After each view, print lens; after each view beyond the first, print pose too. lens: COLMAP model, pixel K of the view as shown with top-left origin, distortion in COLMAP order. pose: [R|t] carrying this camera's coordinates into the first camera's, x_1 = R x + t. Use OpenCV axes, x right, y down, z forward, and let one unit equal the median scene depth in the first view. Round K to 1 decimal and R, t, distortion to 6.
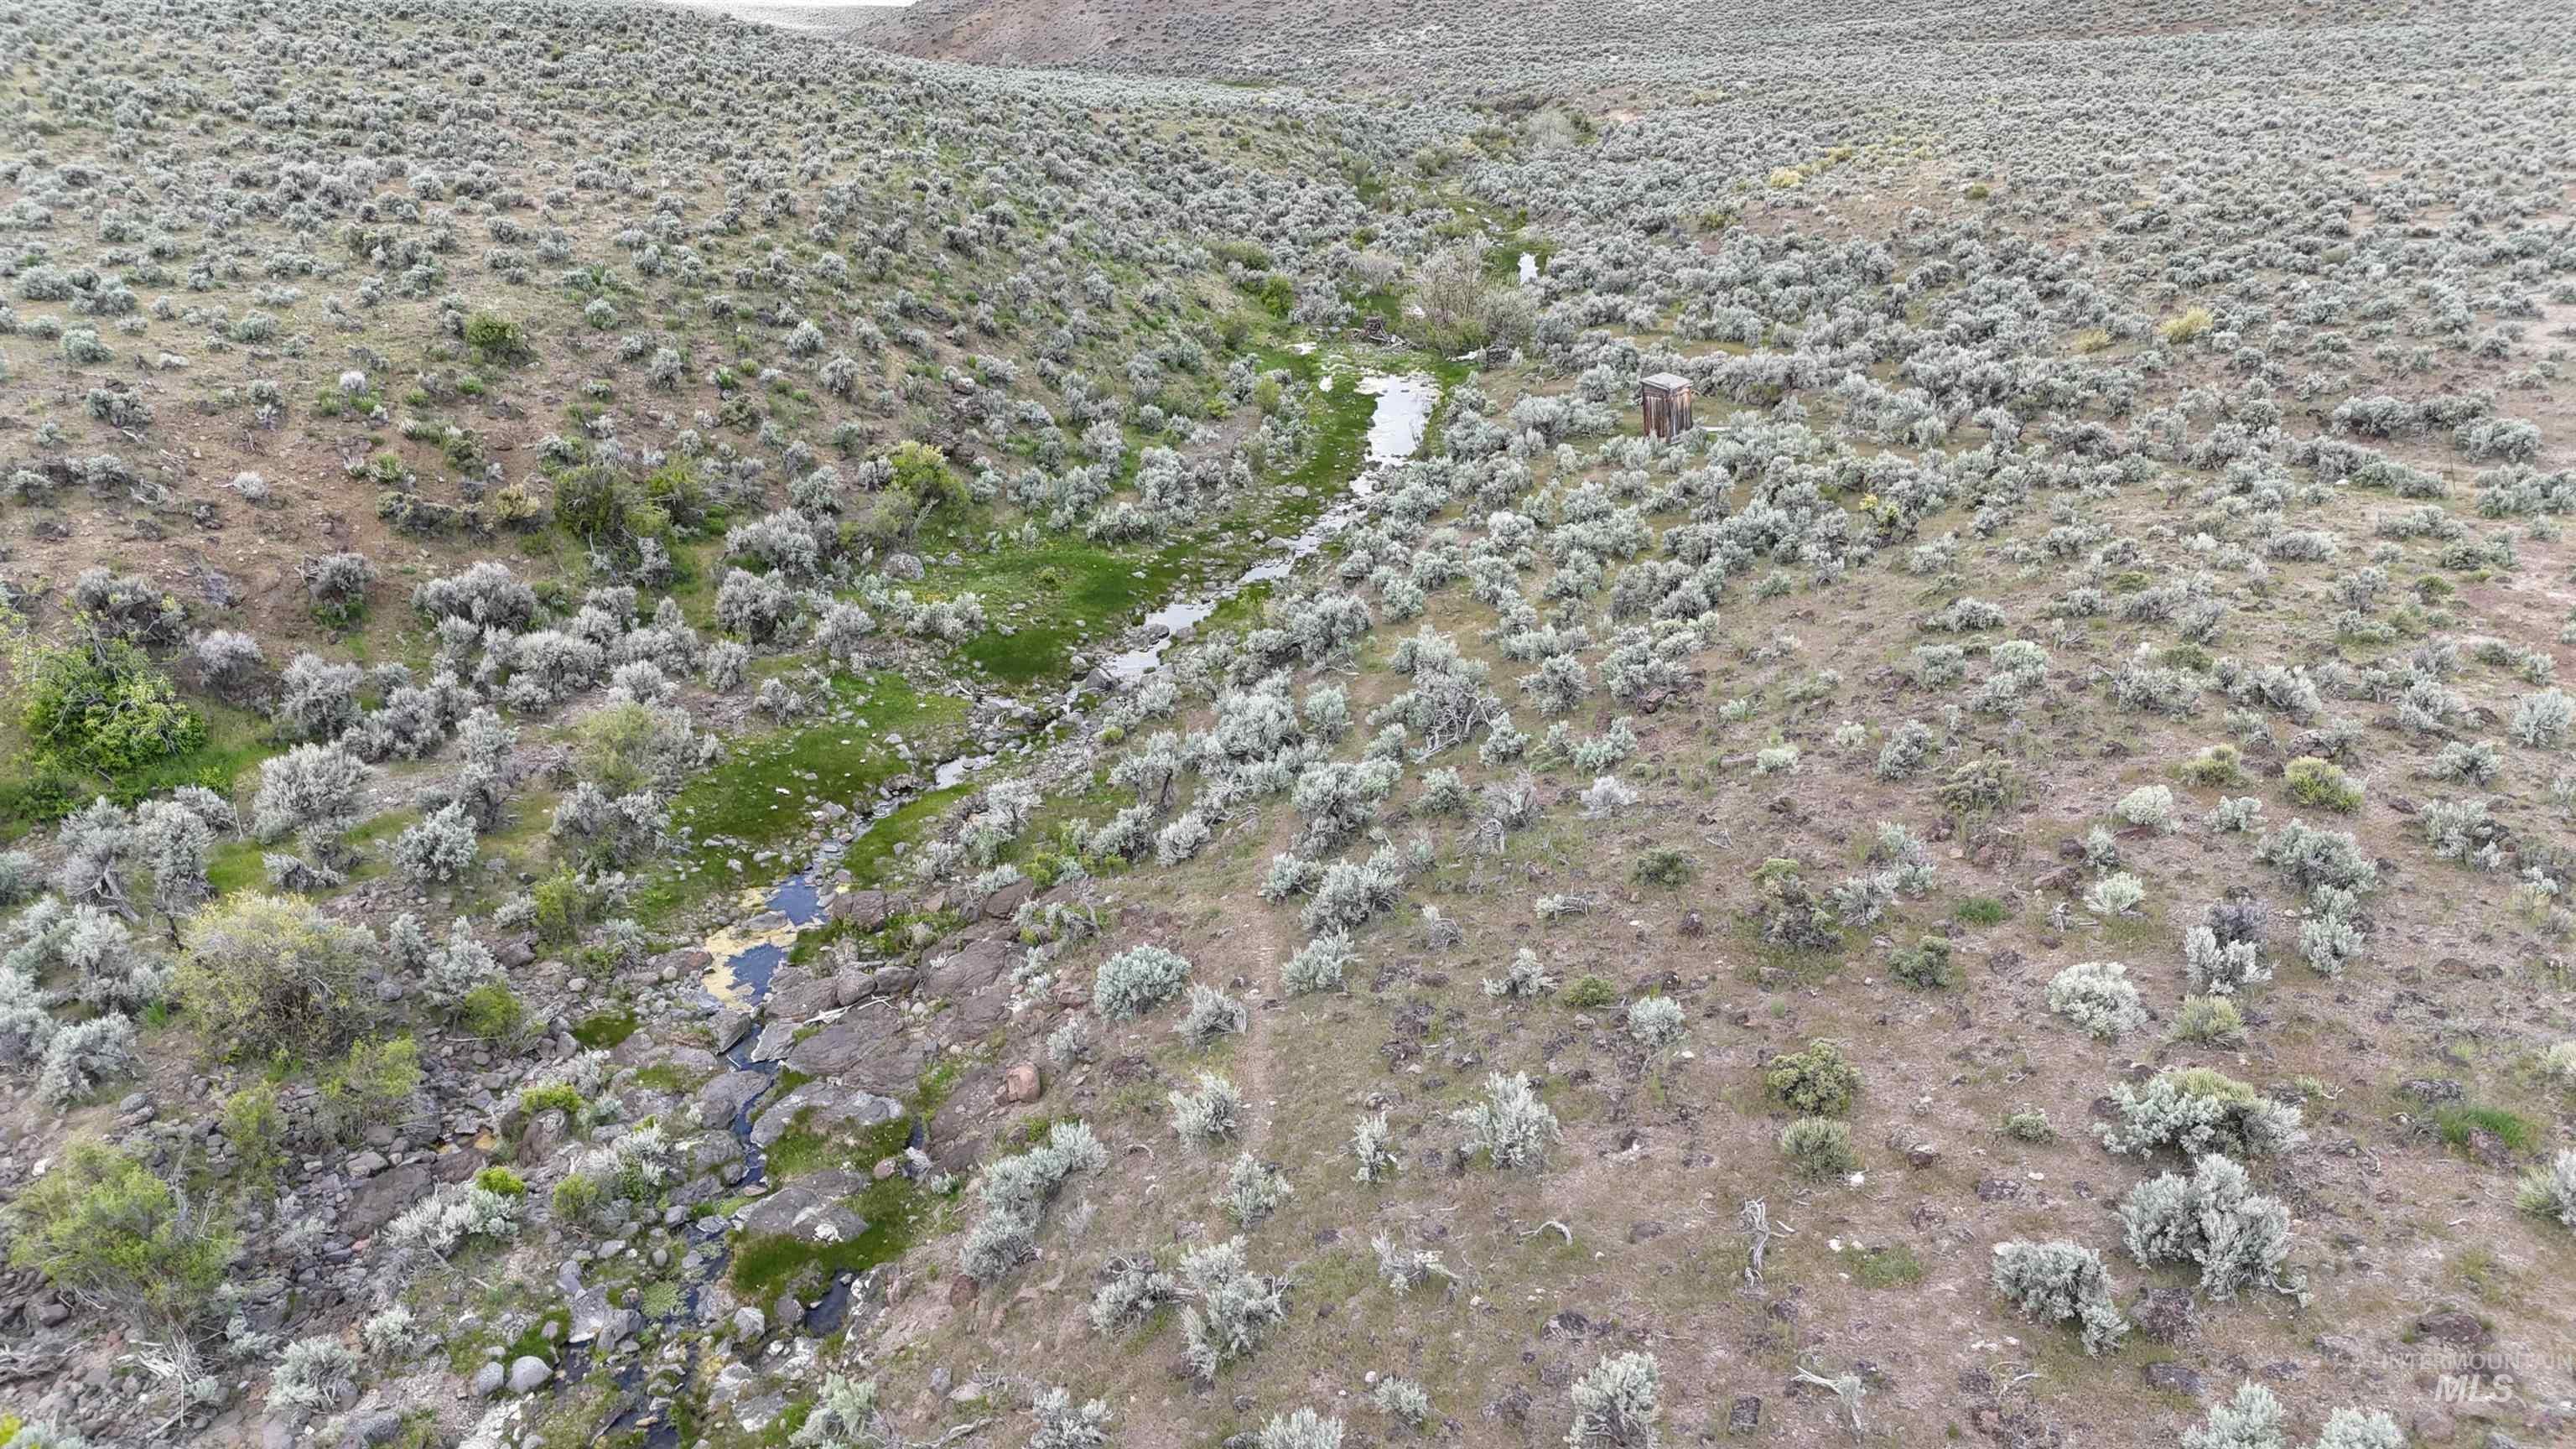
lens RADIAL K [[1884.8, 0, 1288.0], [0, 1884.8, 724.5], [0, 0, 1]] dist [0.088739, -0.090221]
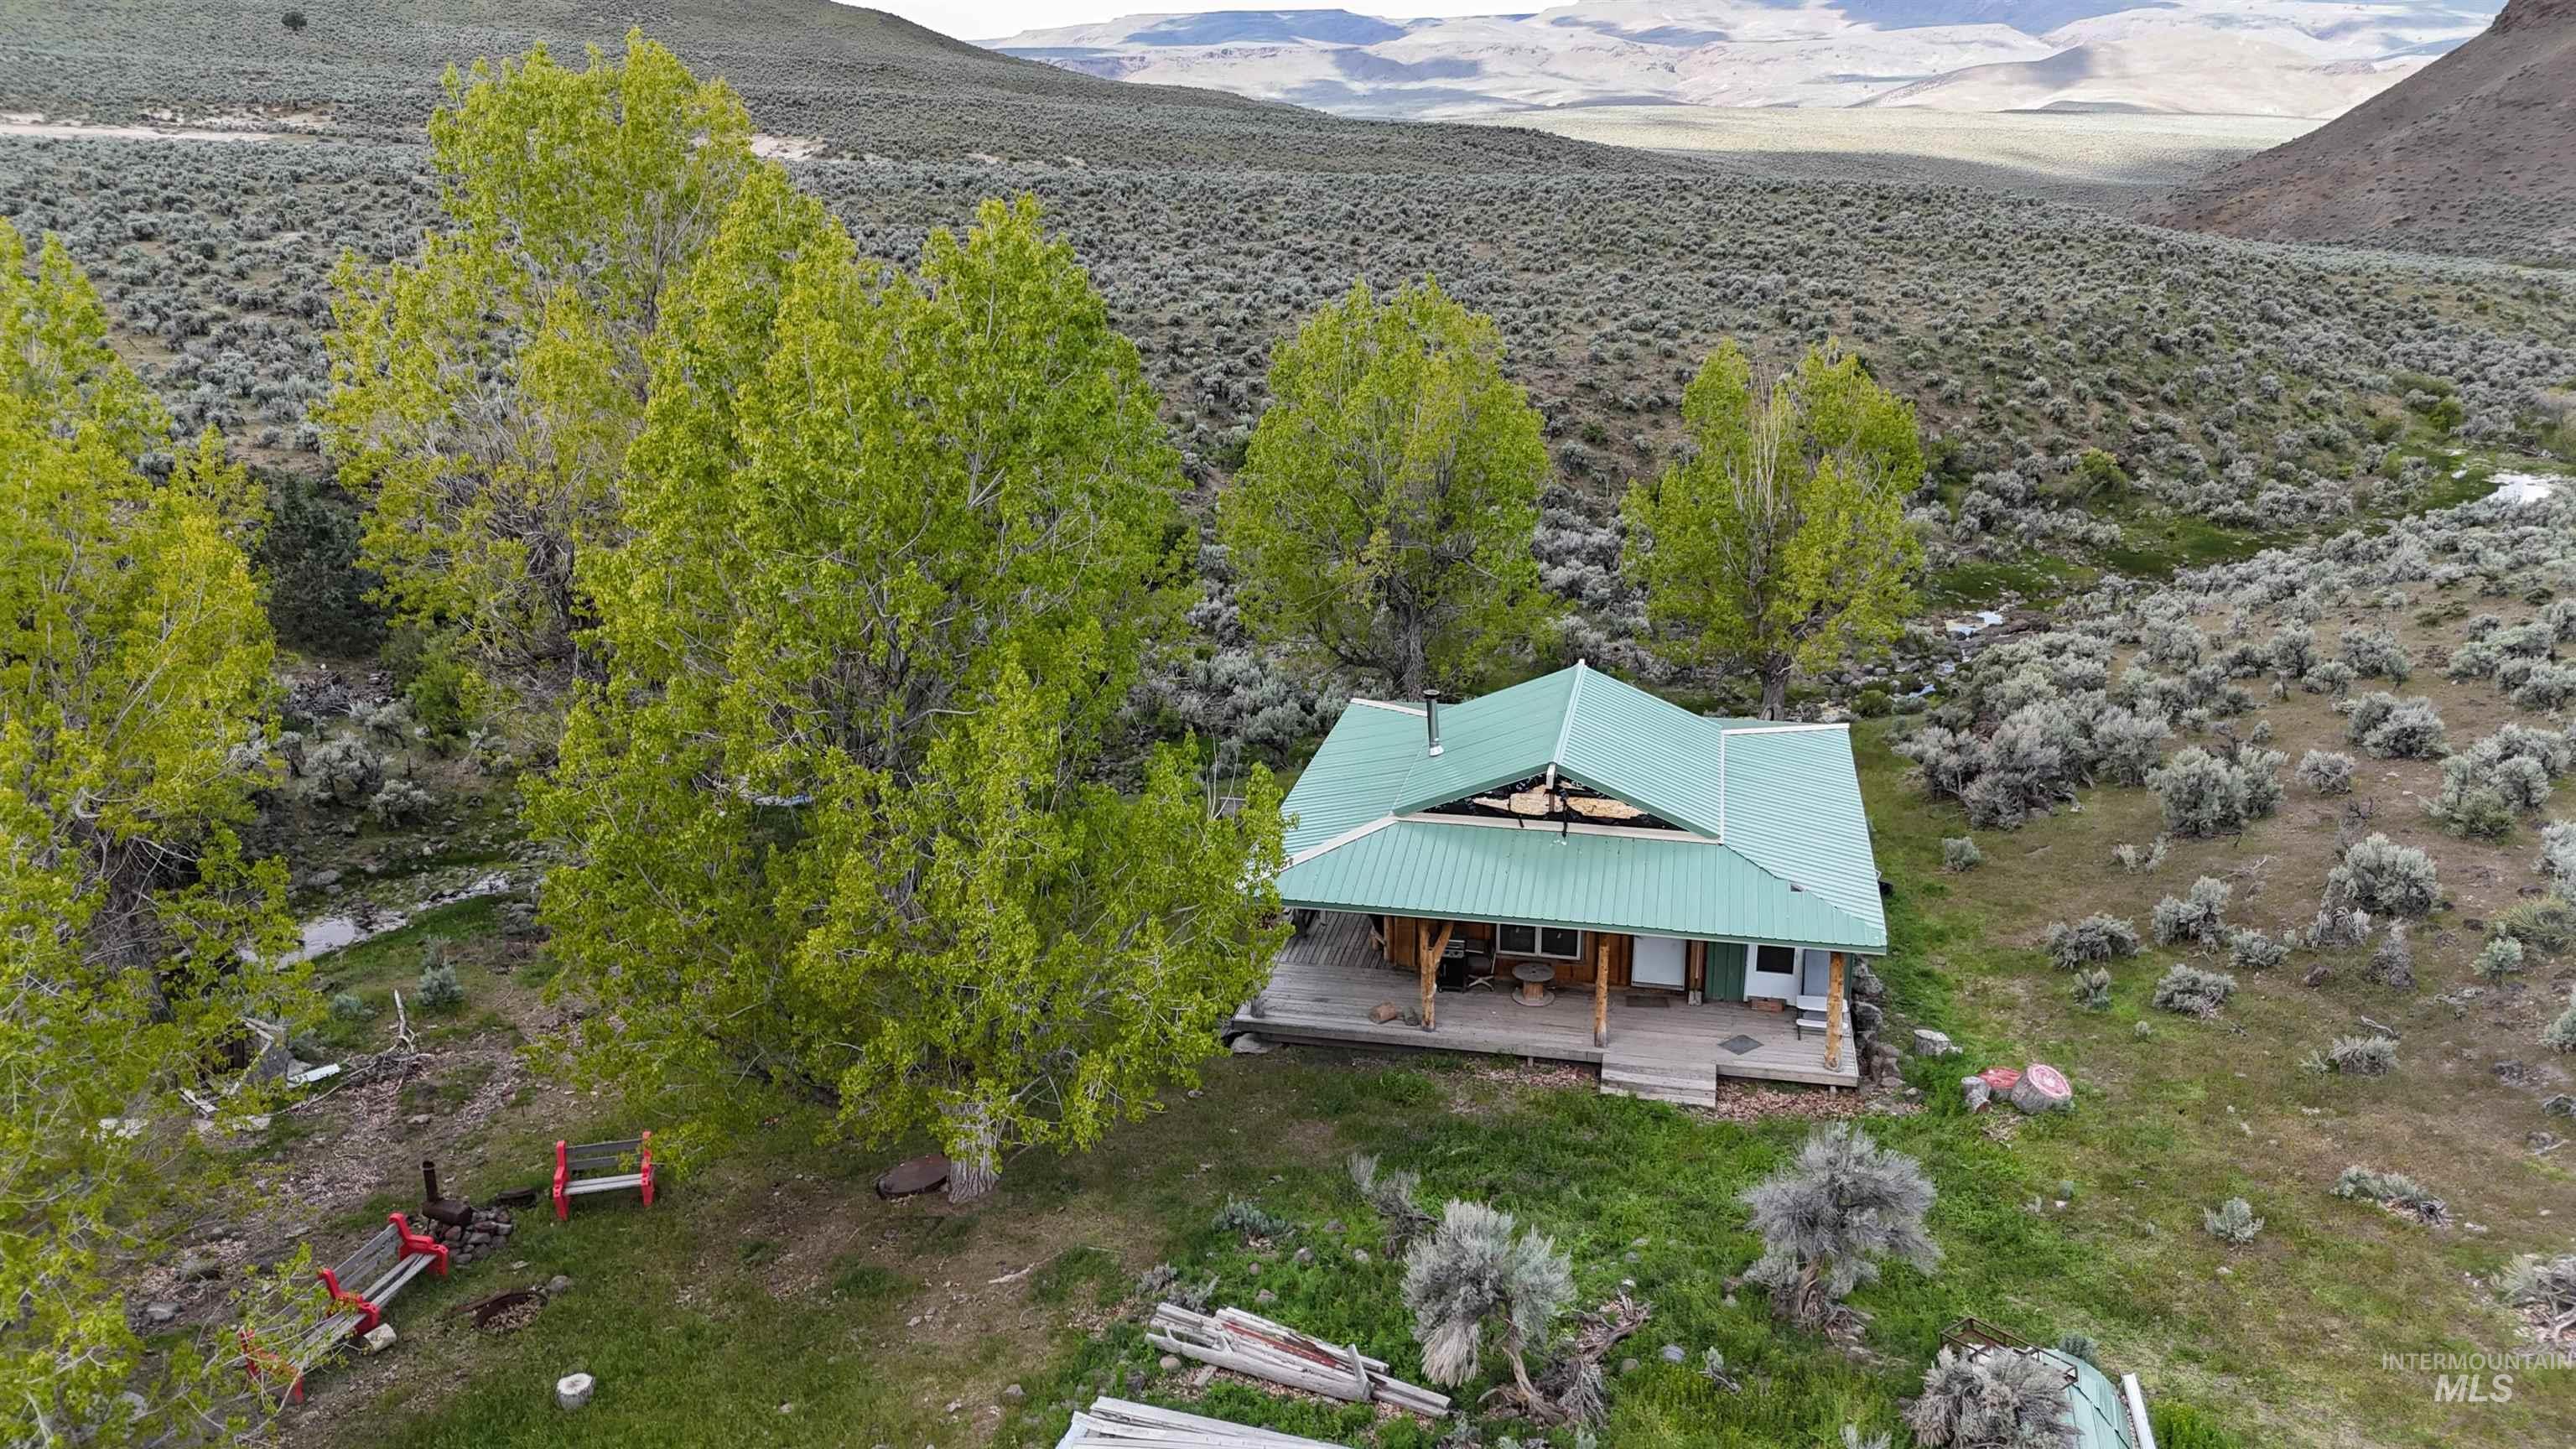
lens RADIAL K [[1884.8, 0, 1288.0], [0, 1884.8, 724.5], [0, 0, 1]] dist [0.088739, -0.090221]
pose [[0.821829, 0.171483, -0.543314, 0.103861], [-0.216113, 0.976188, -0.018788, 0.171775], [0.527154, 0.132858, 0.839319, -0.451722]]
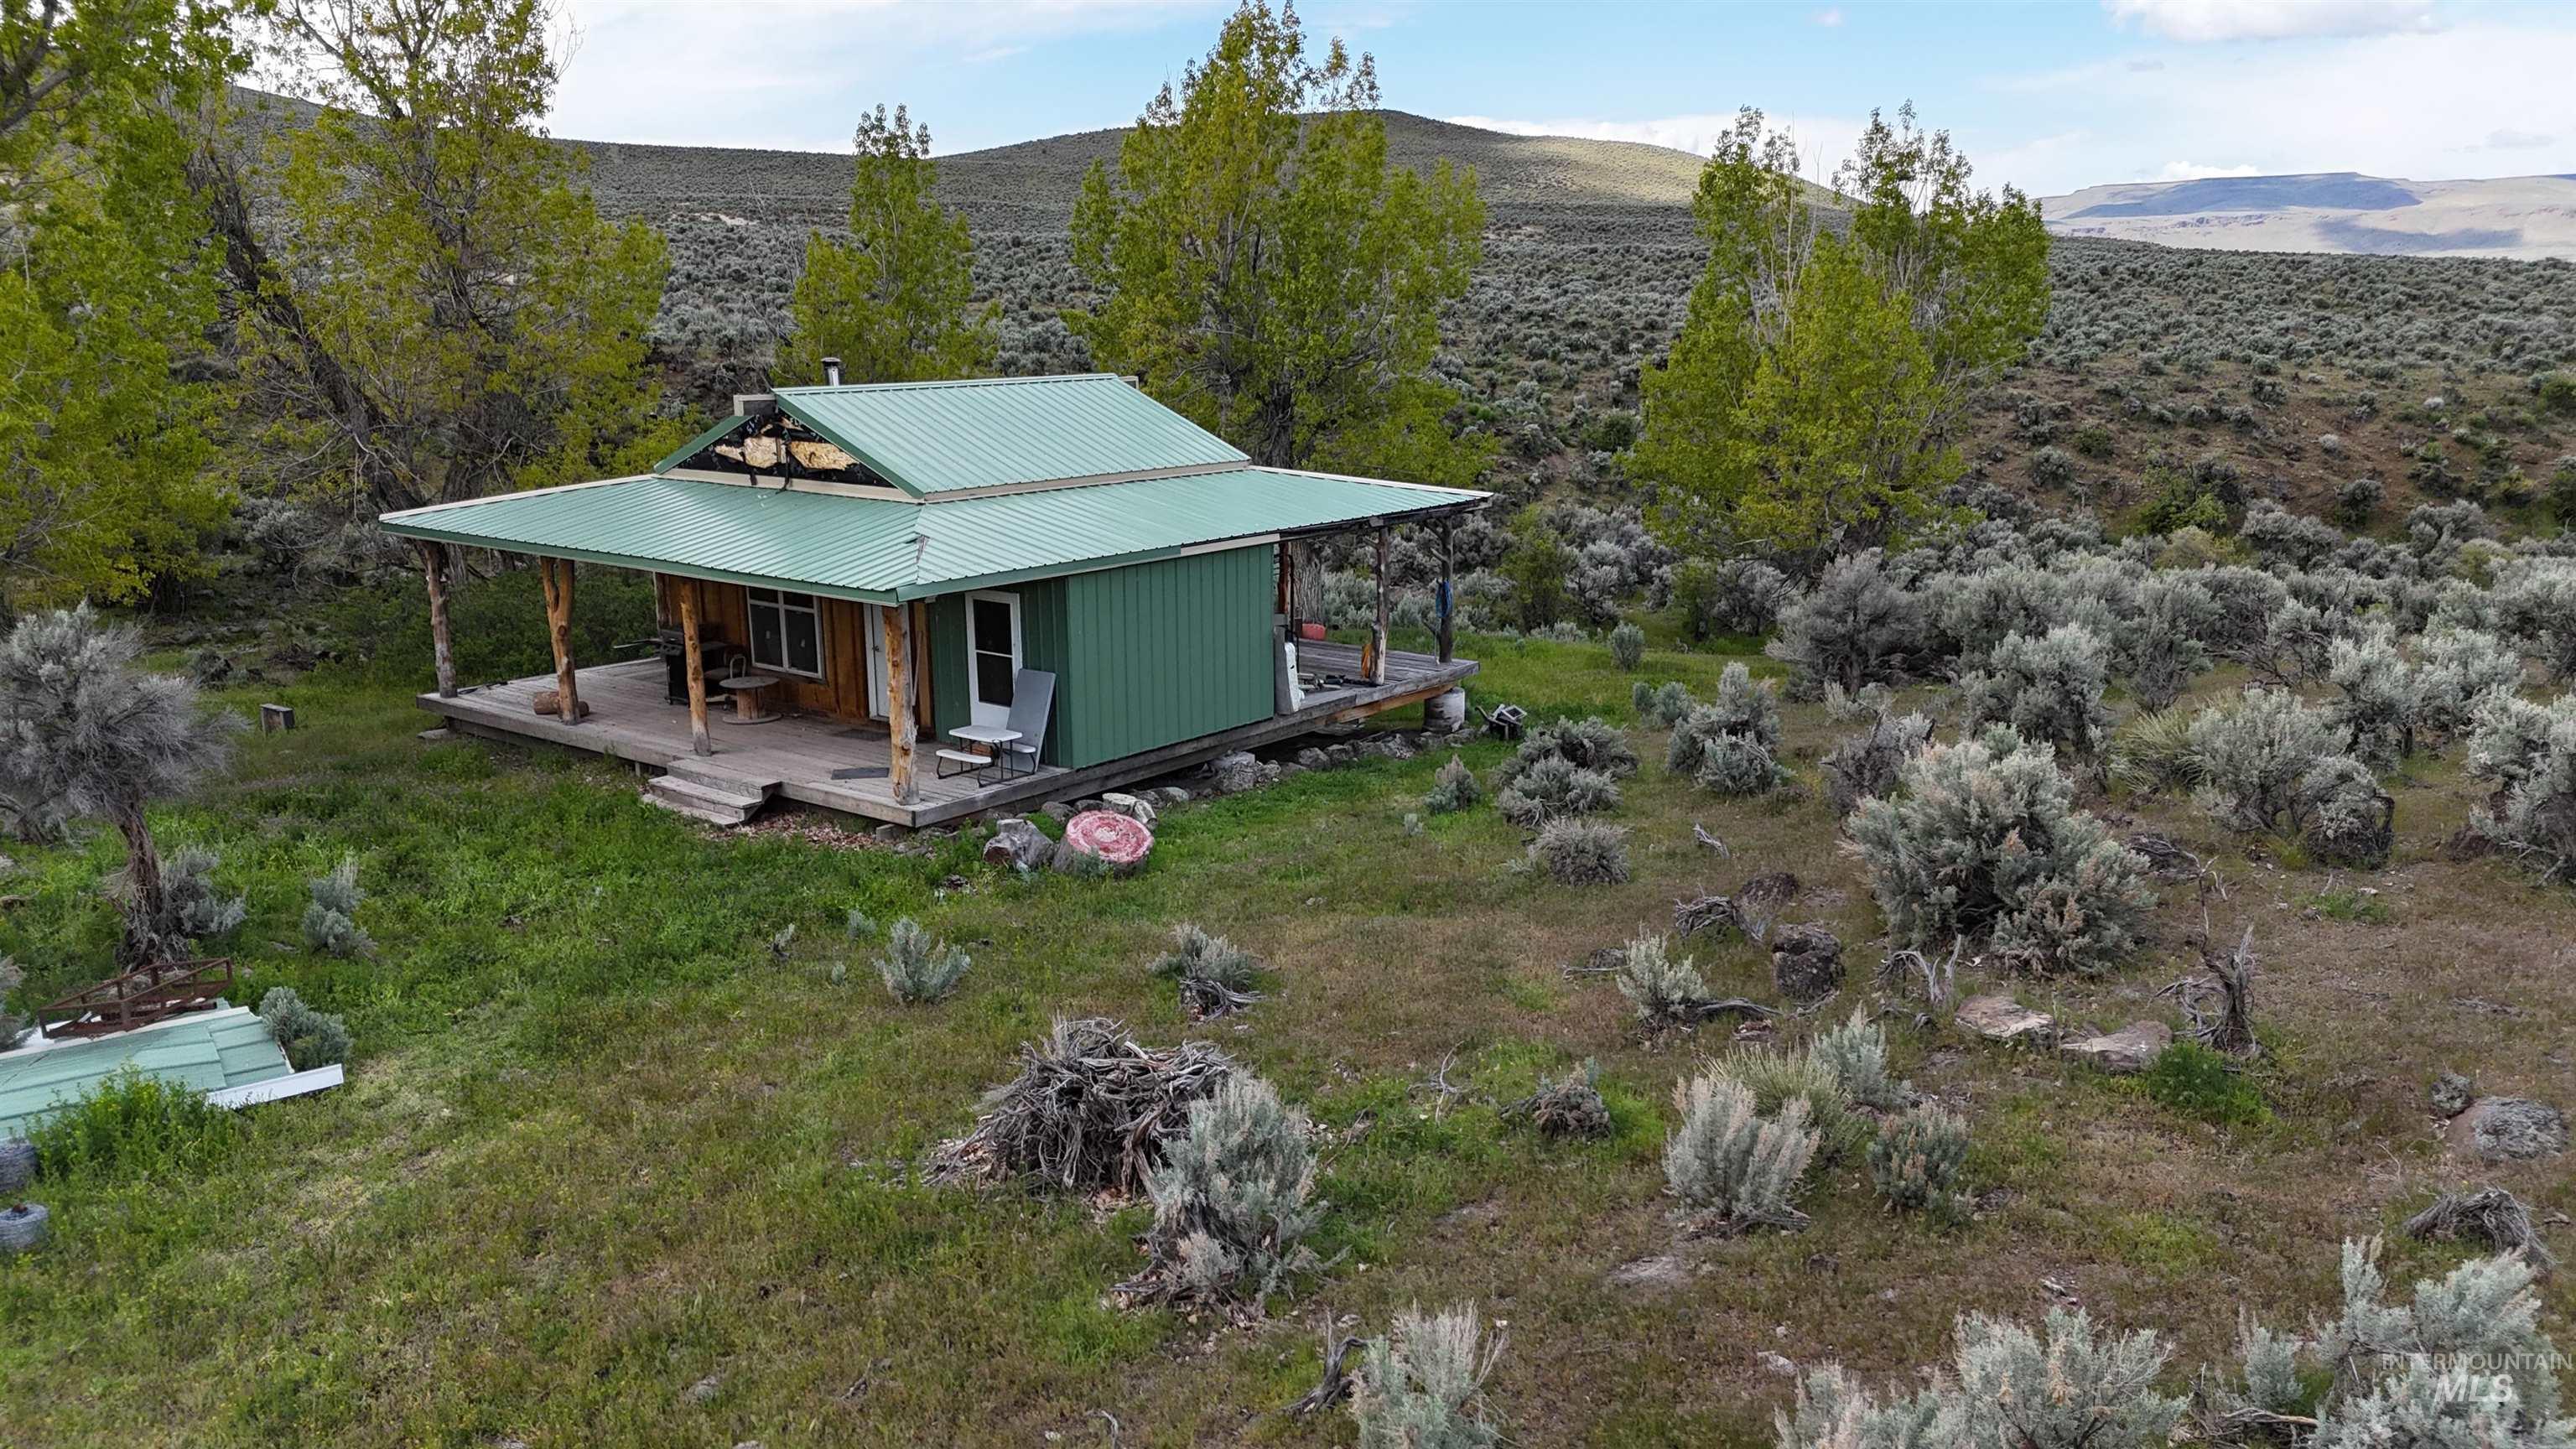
lens RADIAL K [[1884.8, 0, 1288.0], [0, 1884.8, 724.5], [0, 0, 1]] dist [0.088739, -0.090221]
pose [[0.477313, 0.191215, -0.857676, 0.218796], [-0.335328, 0.941812, 0.023357, 0.174566], [0.812236, 0.276454, 0.513659, -0.203437]]
